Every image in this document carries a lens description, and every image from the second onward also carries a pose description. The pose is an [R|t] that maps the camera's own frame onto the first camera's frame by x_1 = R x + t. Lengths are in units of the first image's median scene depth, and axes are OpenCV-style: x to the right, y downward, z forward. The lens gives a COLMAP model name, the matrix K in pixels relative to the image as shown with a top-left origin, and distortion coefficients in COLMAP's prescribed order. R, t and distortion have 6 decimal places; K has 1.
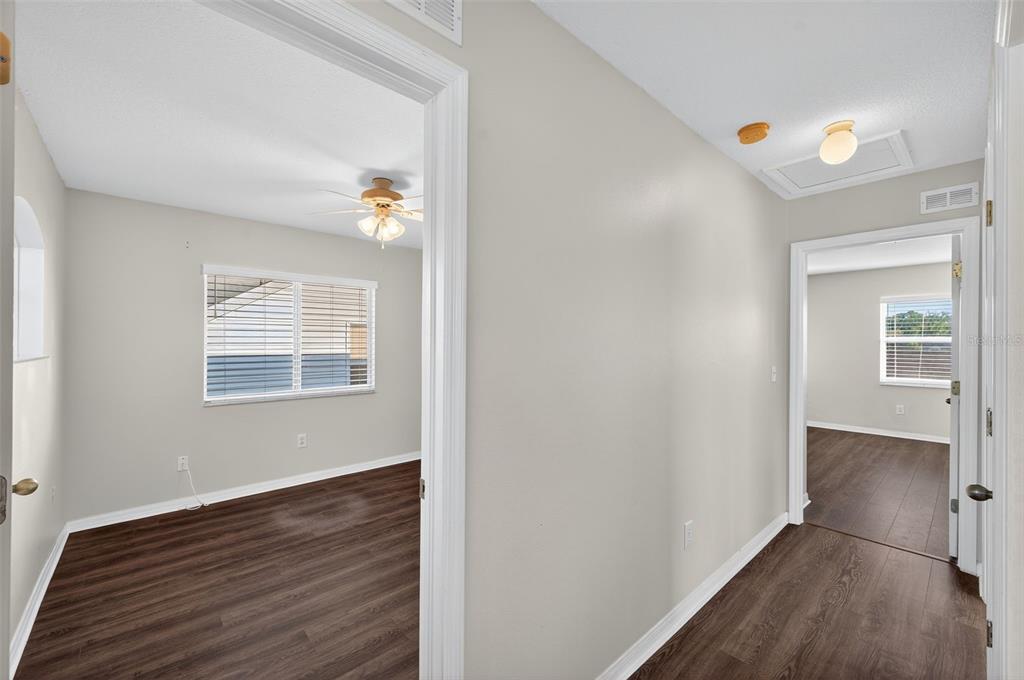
lens RADIAL K [[422.5, 0, 513.4], [0, 422.5, 340.7], [0, 0, 1]] dist [0.005905, -0.000650]
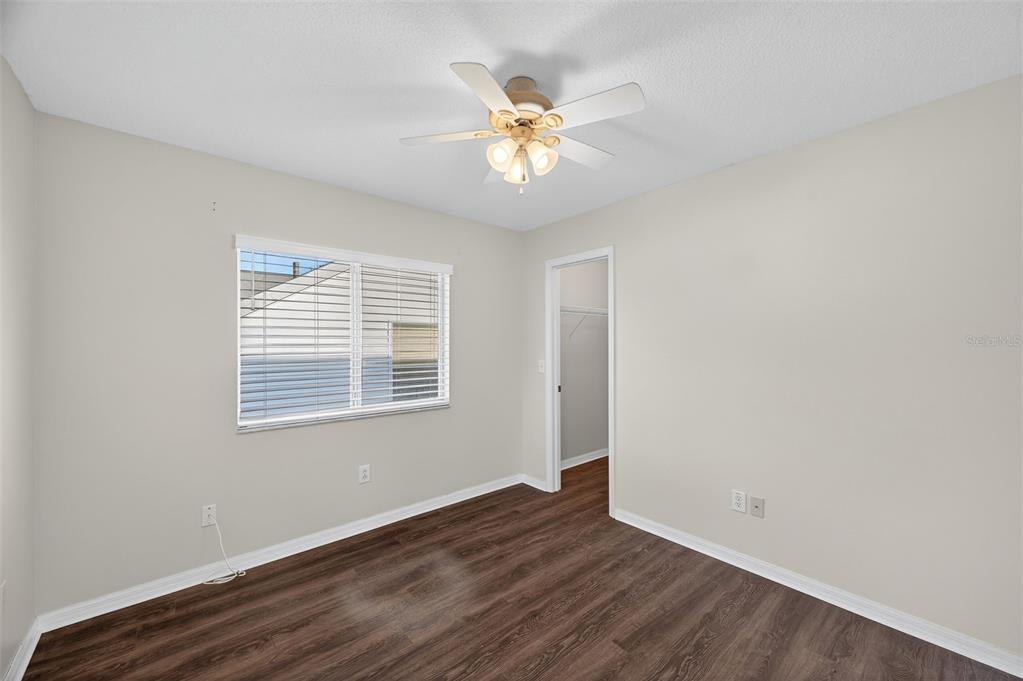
lens RADIAL K [[396.8, 0, 506.3], [0, 396.8, 342.2], [0, 0, 1]] dist [0.001922, 0.000493]
pose [[0.999846, -0.006003, -0.016487, -0.262955], [0.006027, 0.999981, 0.001425, 0.002013], [0.016478, -0.001524, 0.999863, 0.334074]]
